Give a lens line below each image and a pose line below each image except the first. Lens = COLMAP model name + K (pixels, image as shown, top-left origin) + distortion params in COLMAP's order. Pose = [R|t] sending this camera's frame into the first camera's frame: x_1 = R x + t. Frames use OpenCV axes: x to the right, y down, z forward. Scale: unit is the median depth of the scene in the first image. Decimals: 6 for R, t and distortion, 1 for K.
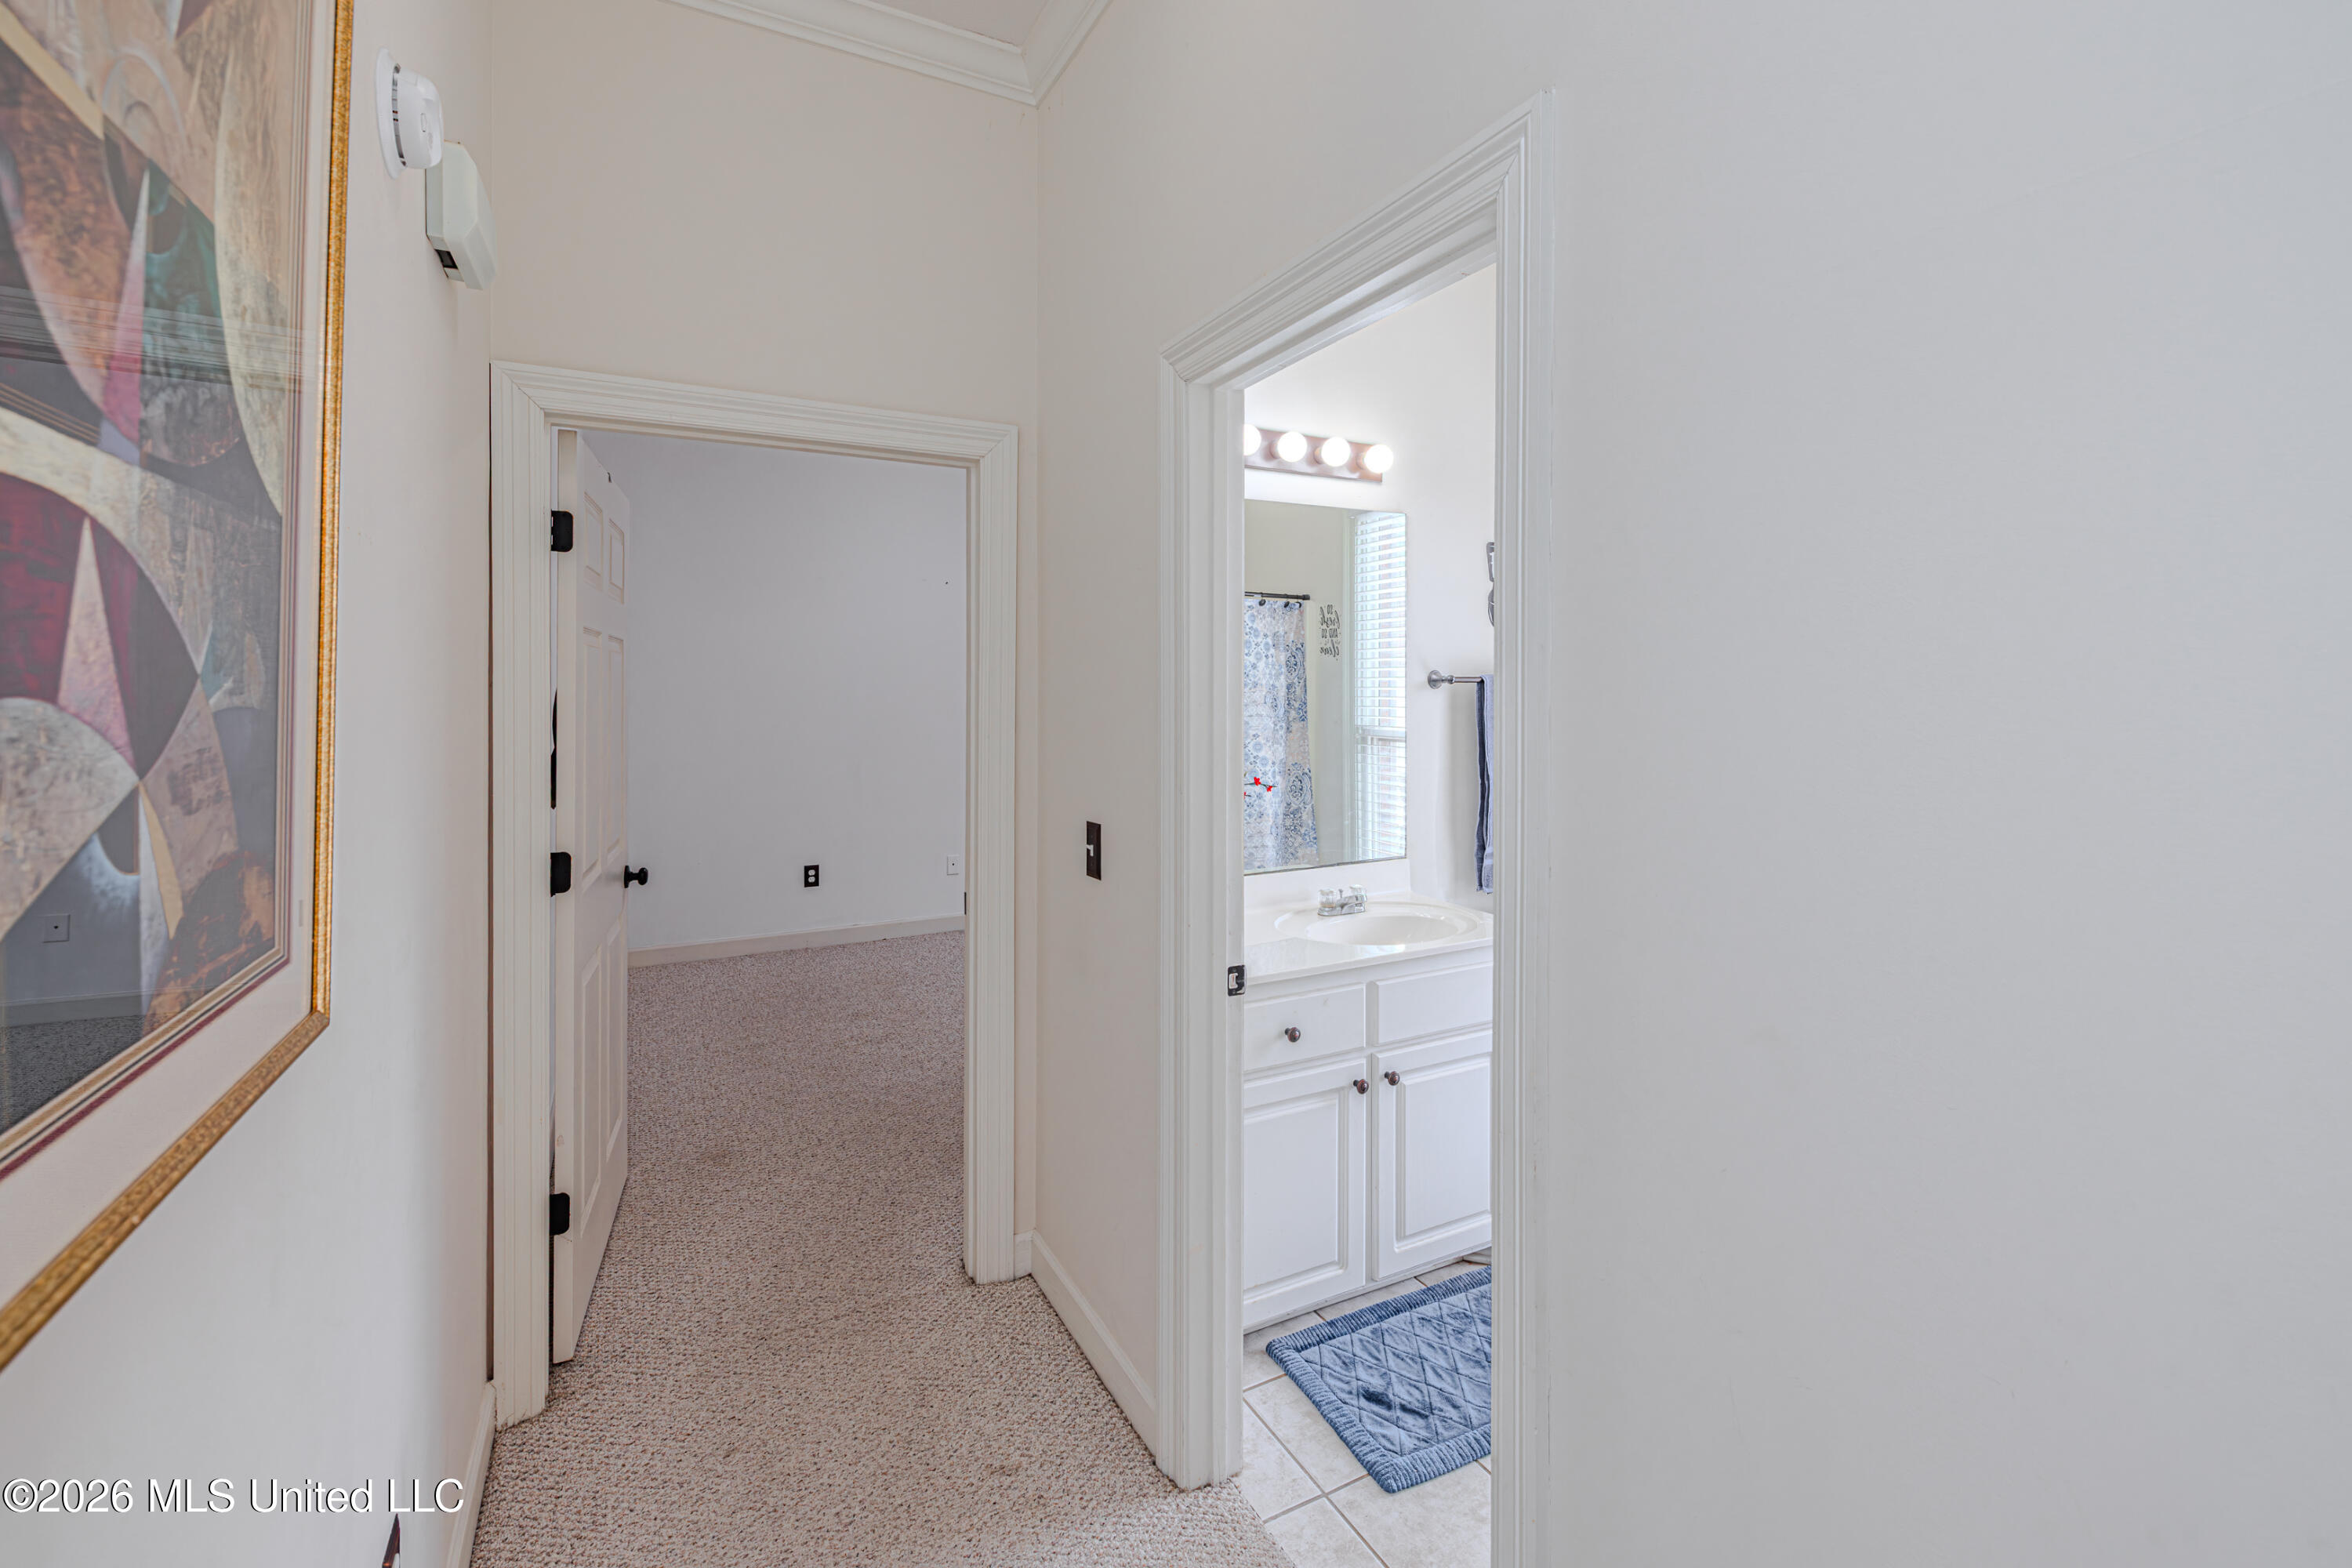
lens RADIAL K [[1012.8, 0, 1179.4], [0, 1012.8, 690.8], [0, 0, 1]] dist [-0.000510, 0.000556]
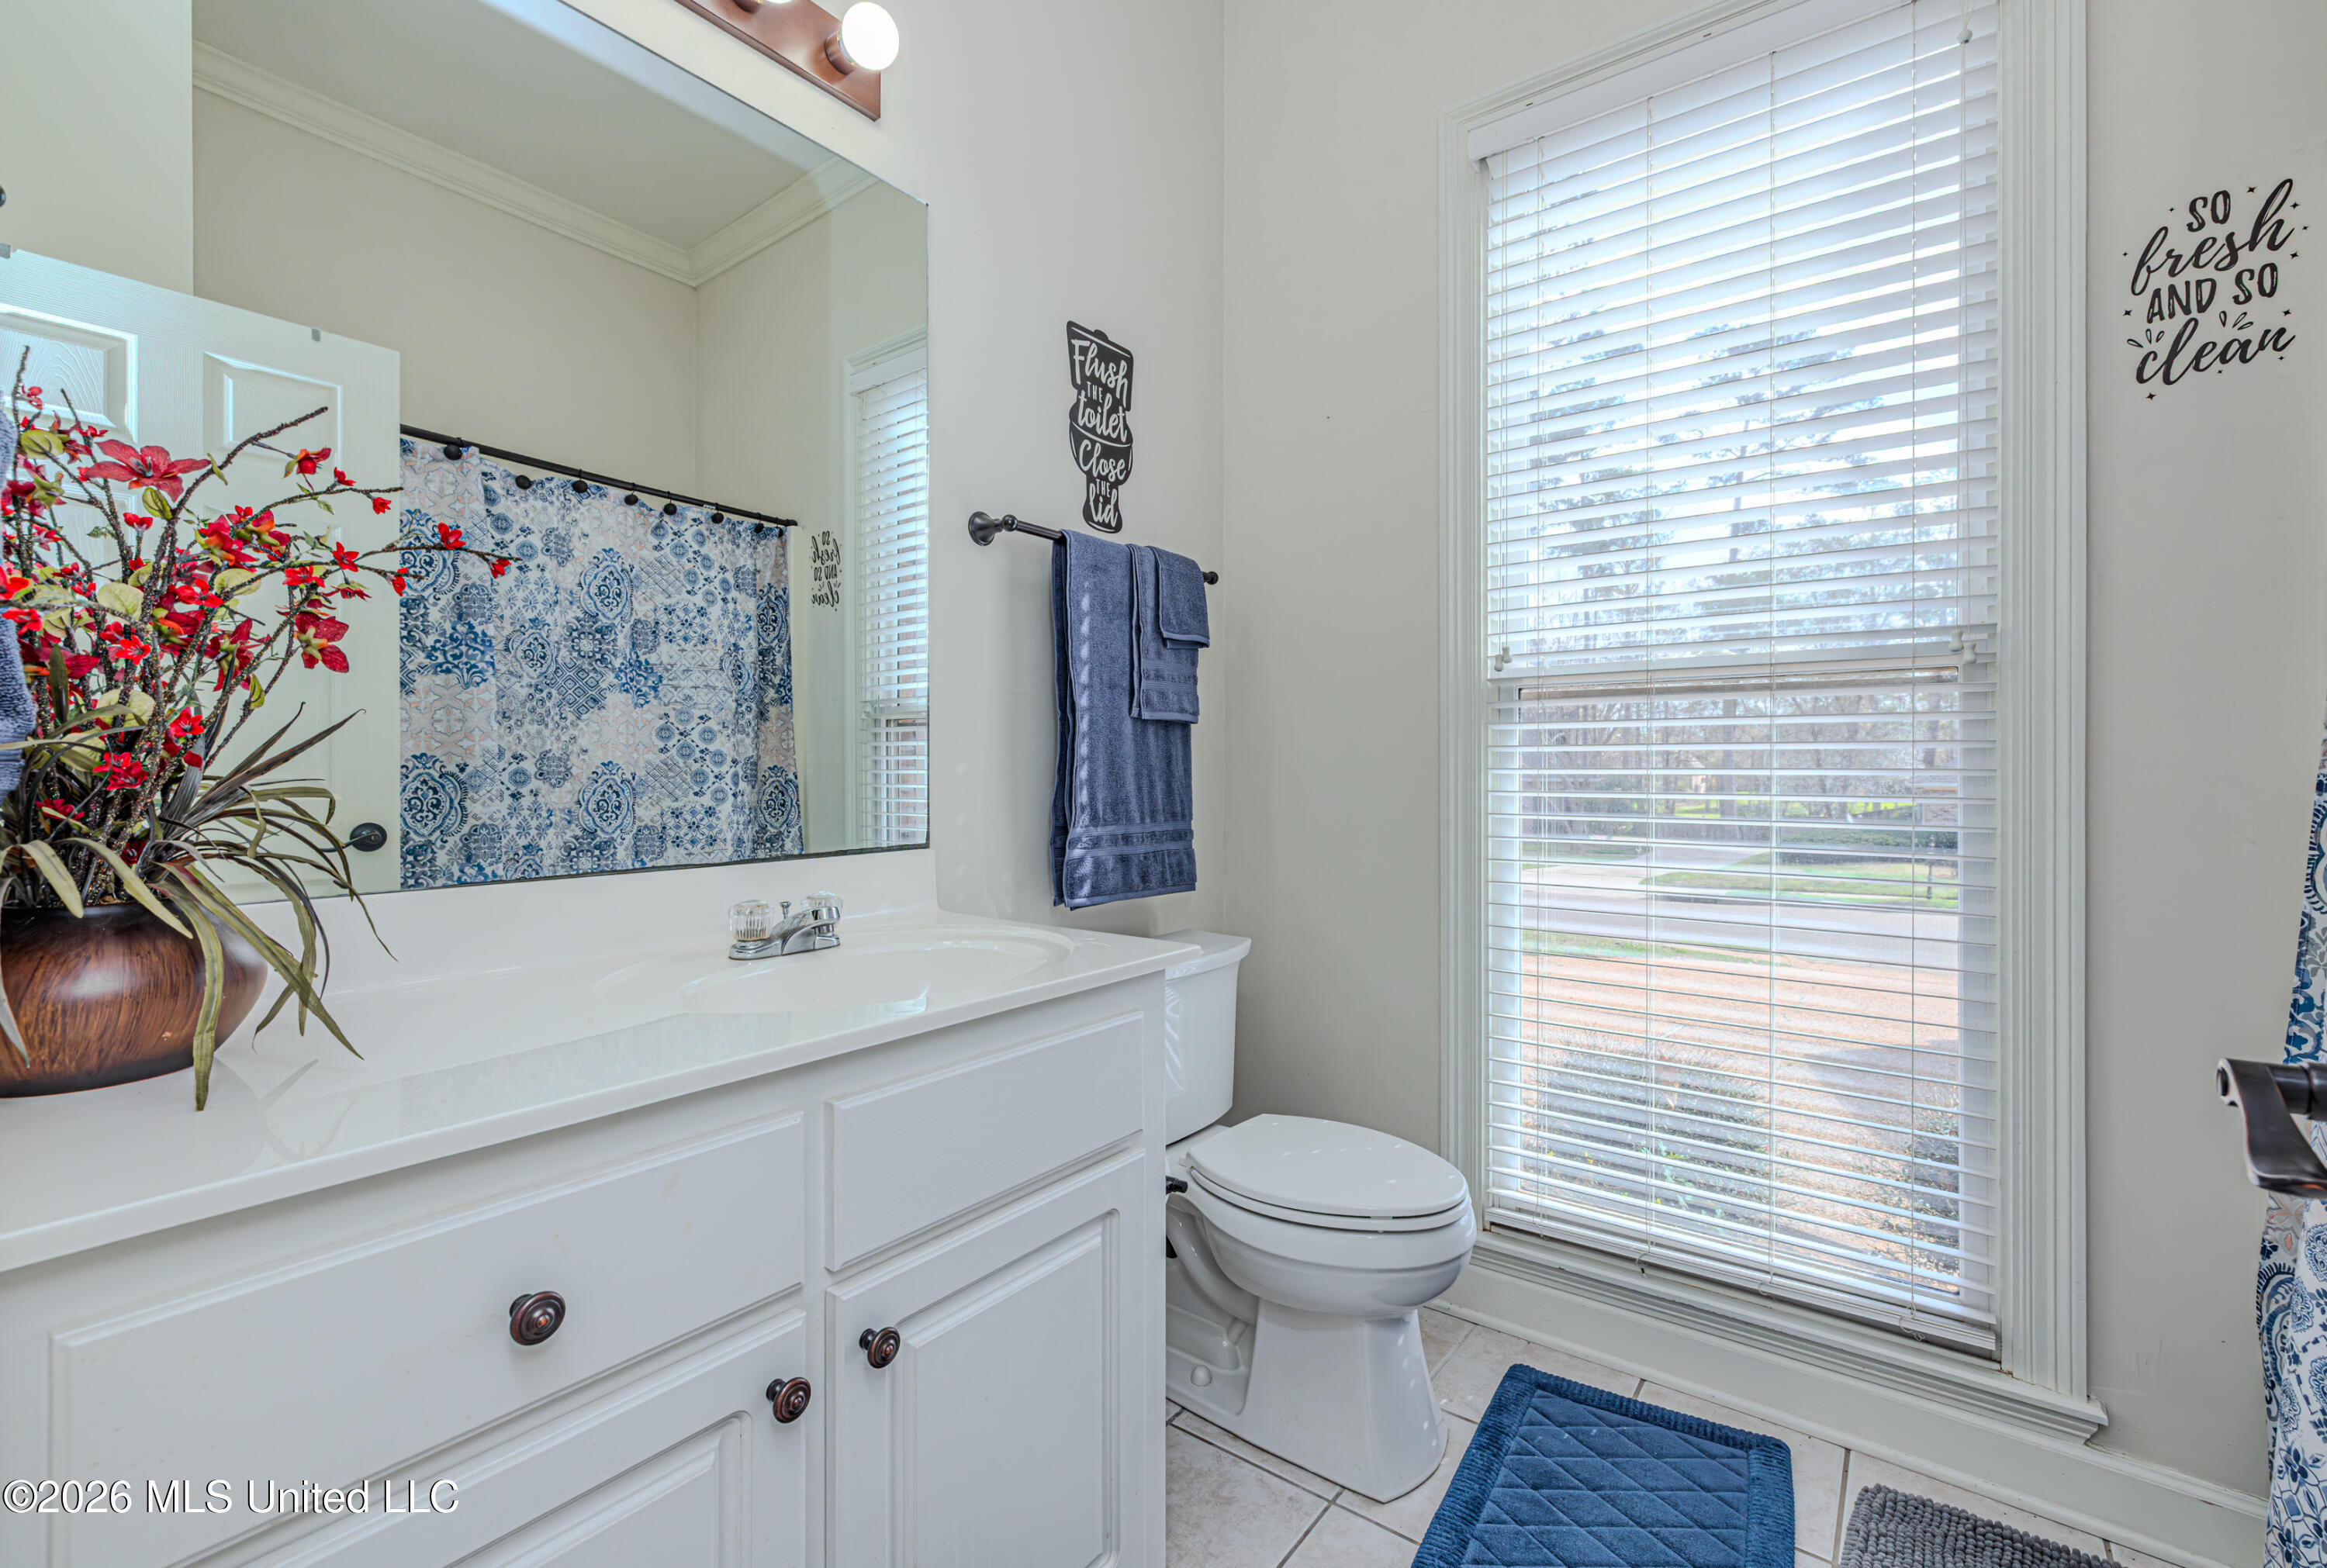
lens RADIAL K [[1014.9, 0, 1164.9], [0, 1014.9, 779.3], [0, 0, 1]] dist [0.000960, 0.000054]
pose [[0.907991, -0.002781, 0.418981, 0.069839], [0.000301, 0.999982, 0.005987, 0.078211], [-0.418990, -0.005310, 0.907975, 0.287543]]
